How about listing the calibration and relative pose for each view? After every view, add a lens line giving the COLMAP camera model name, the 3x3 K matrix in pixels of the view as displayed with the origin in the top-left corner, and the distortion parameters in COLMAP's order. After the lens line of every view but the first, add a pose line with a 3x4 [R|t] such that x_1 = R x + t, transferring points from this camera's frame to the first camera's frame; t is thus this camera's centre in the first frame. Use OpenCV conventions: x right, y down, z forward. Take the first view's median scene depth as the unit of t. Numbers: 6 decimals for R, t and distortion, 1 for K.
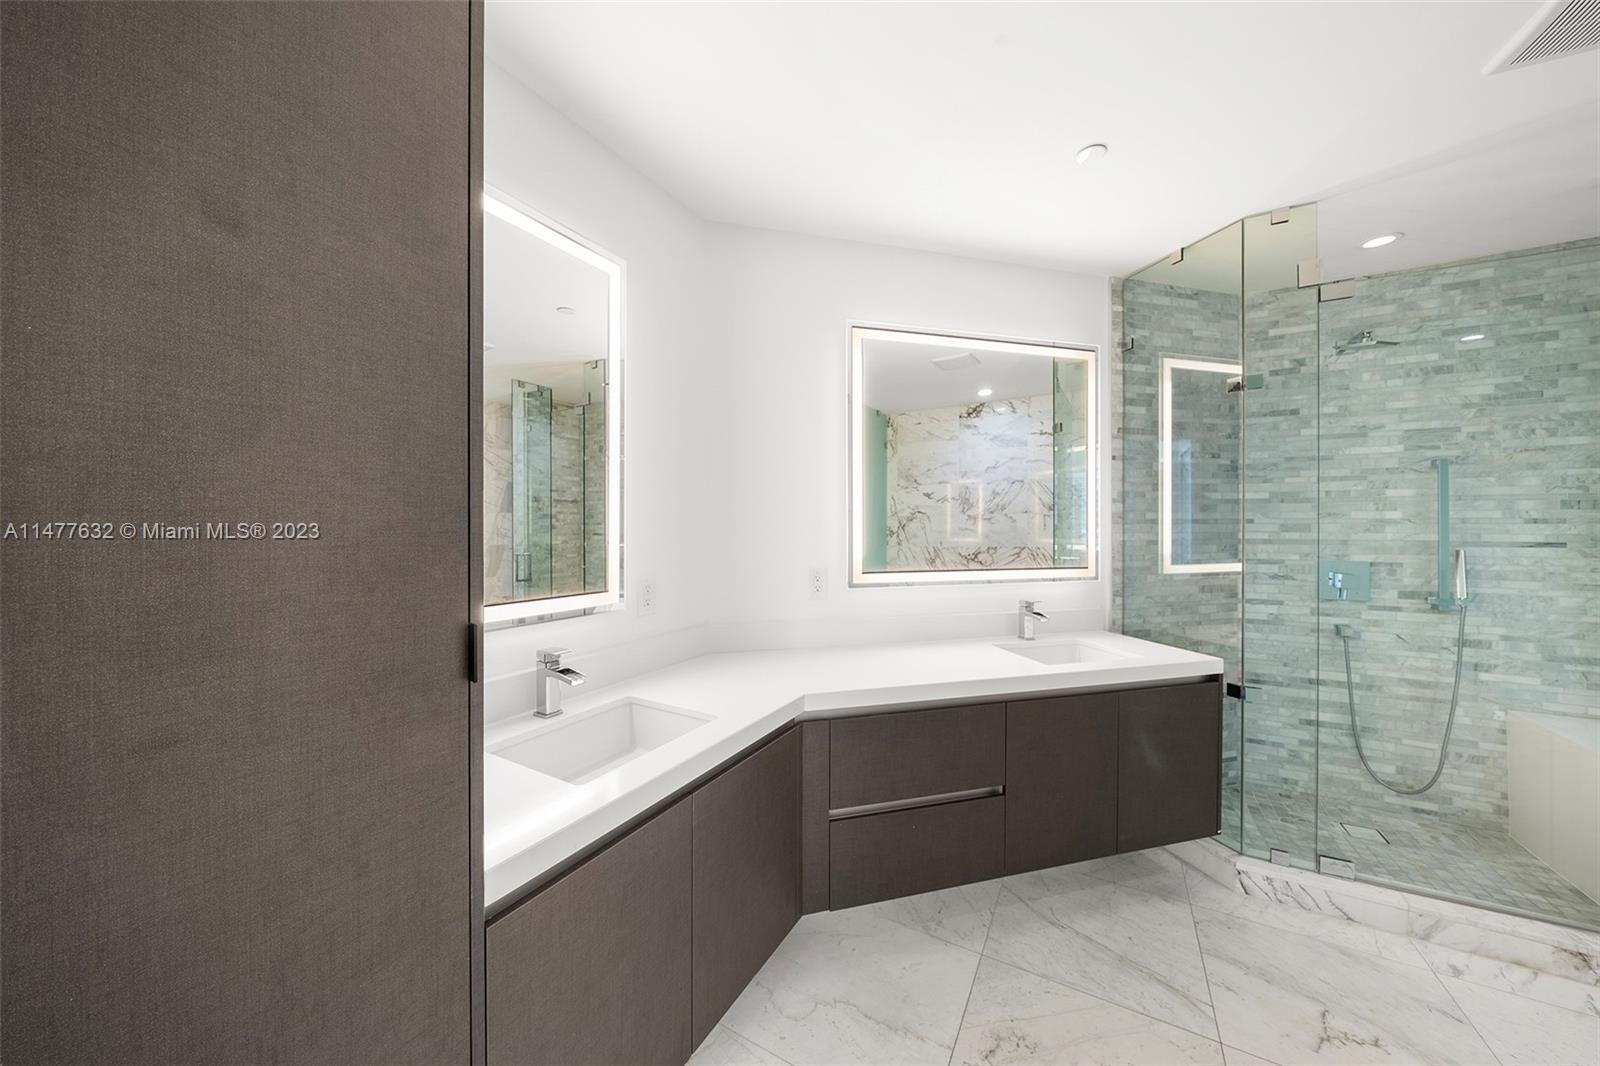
lens RADIAL K [[547.9, 0, 794.0], [0, 547.9, 529.3], [0, 0, 1]] dist [-0.001511, -0.000039]
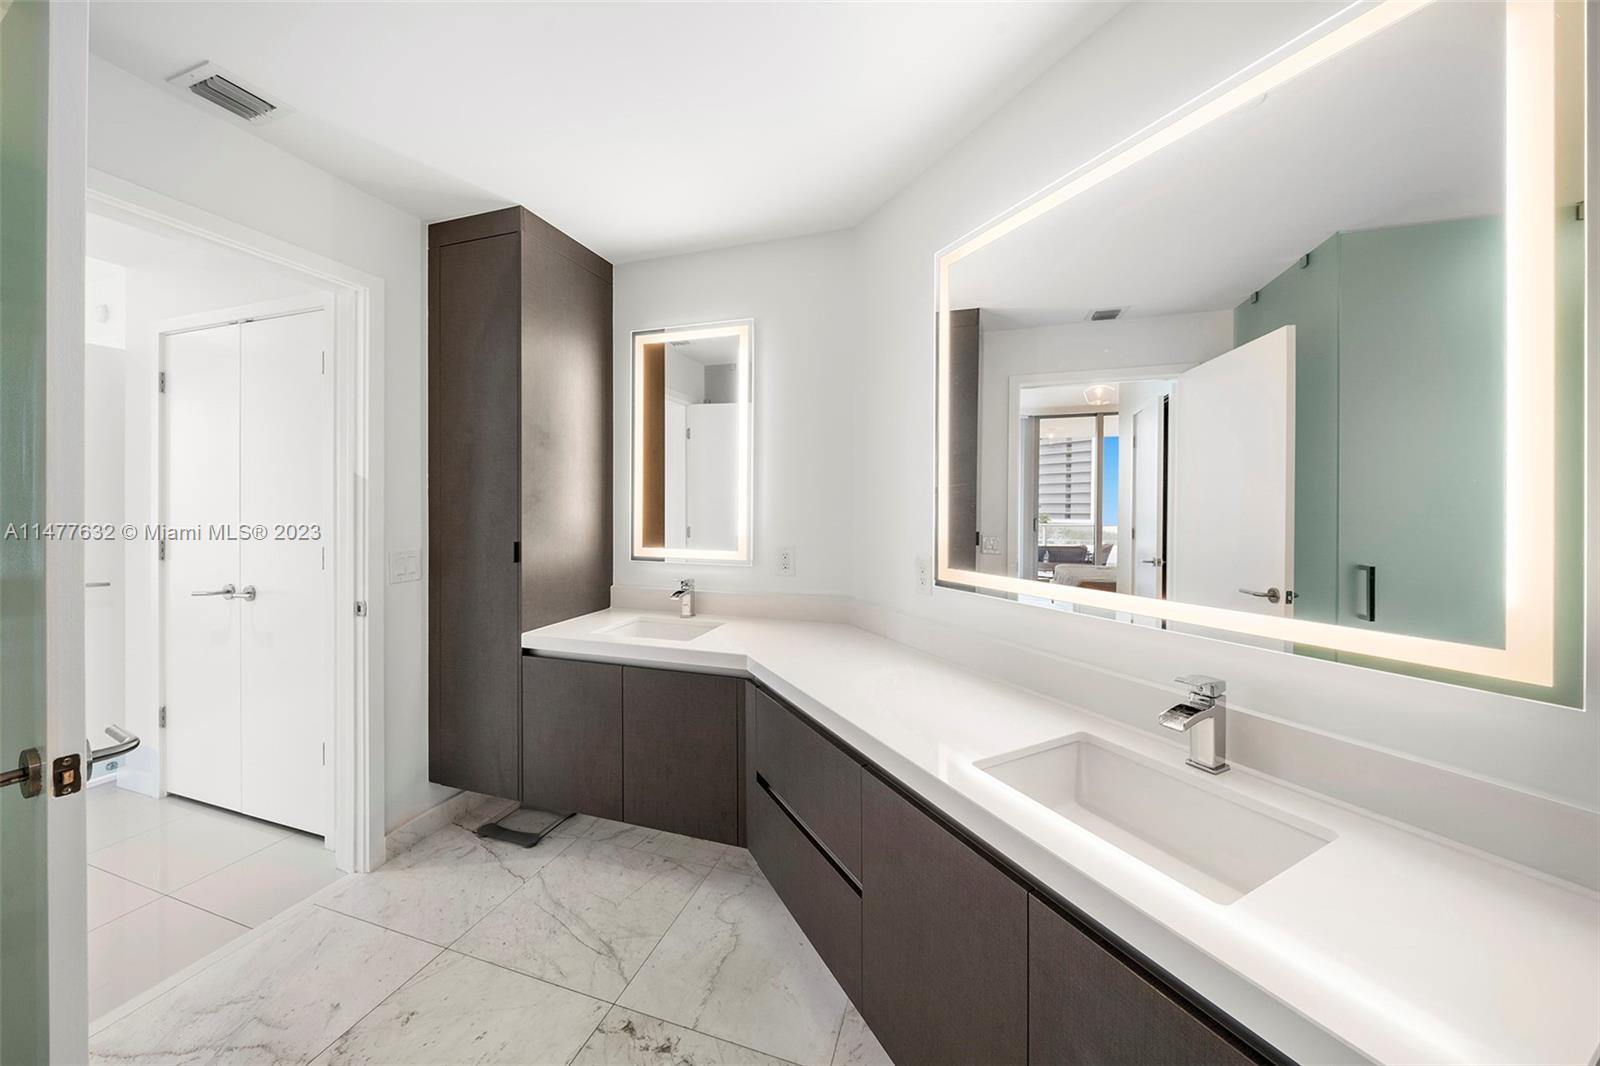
lens RADIAL K [[551.9, 0, 799.9], [0, 551.9, 512.2], [0, 0, 1]] dist [-0.006181, -0.000080]
pose [[0.202214, 0.005673, -0.979325, 0.647881], [-0.007250, 0.999964, 0.004296, -0.000856], [0.979314, 0.006232, 0.202248, 0.486523]]
